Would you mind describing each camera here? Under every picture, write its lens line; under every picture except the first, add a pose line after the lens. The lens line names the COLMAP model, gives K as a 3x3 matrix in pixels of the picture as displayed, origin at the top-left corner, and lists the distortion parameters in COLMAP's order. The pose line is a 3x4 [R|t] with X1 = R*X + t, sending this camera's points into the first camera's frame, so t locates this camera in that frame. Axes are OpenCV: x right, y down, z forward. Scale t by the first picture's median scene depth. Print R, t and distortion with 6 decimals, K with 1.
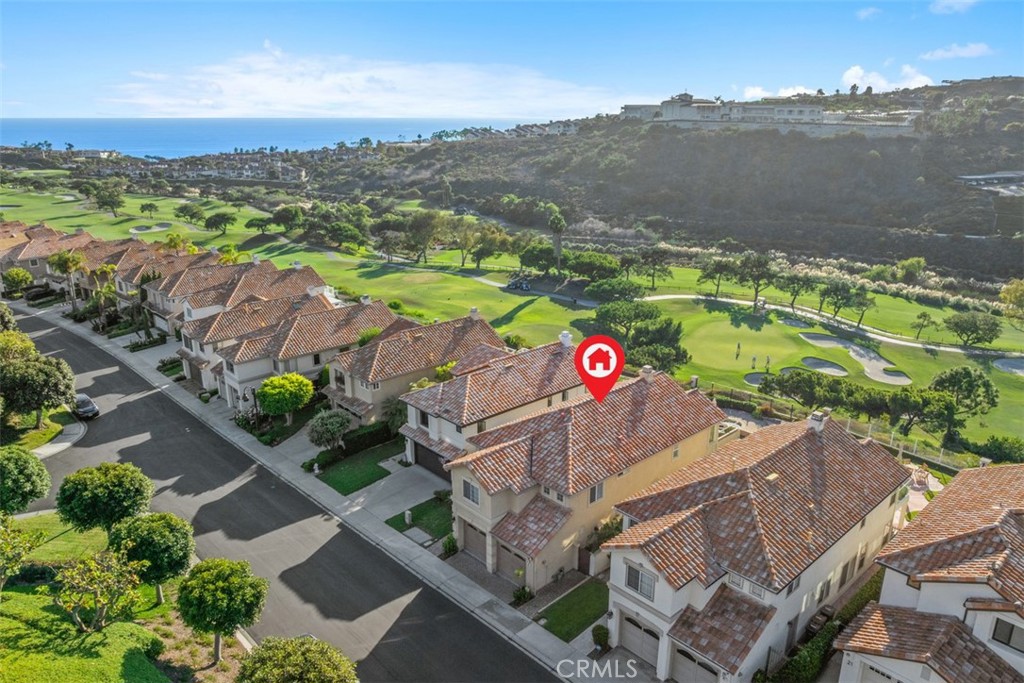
lens RADIAL K [[716.3, 0, 522.6], [0, 716.3, 342.4], [0, 0, 1]] dist [-0.040660, 0.010174]
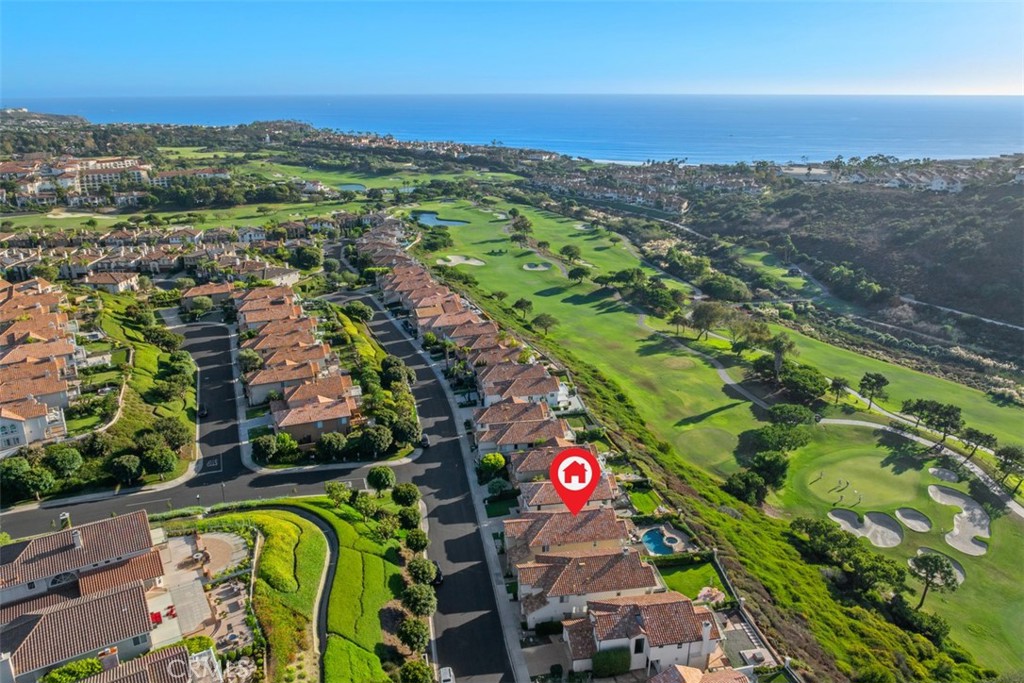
lens RADIAL K [[716.3, 0, 510.0], [0, 716.3, 340.3], [0, 0, 1]] dist [-0.040660, 0.010174]
pose [[0.830442, 0.182226, -0.526460, 0.320395], [-0.170981, 0.982752, 0.070459, -0.183946], [0.530219, 0.031503, 0.847275, -0.343511]]
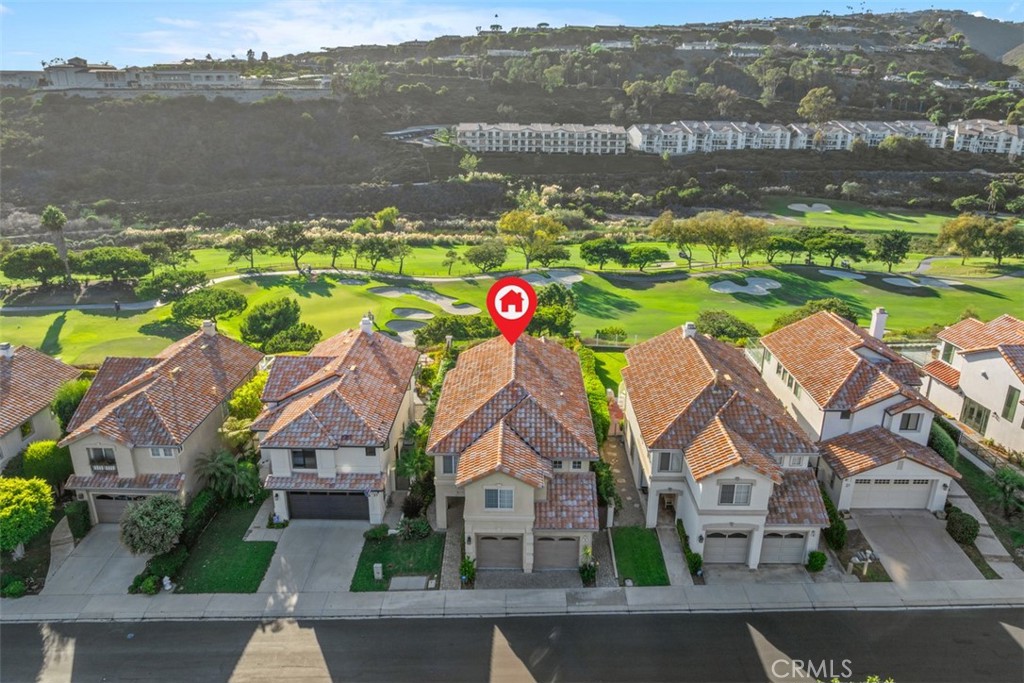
lens RADIAL K [[716.3, 0, 515.2], [0, 716.3, 336.7], [0, 0, 1]] dist [-0.040660, 0.010174]
pose [[0.693313, -0.240237, 0.679414, -0.157140], [0.216130, 0.968715, 0.121980, -0.022870], [-0.687463, 0.062272, 0.723545, 0.084583]]
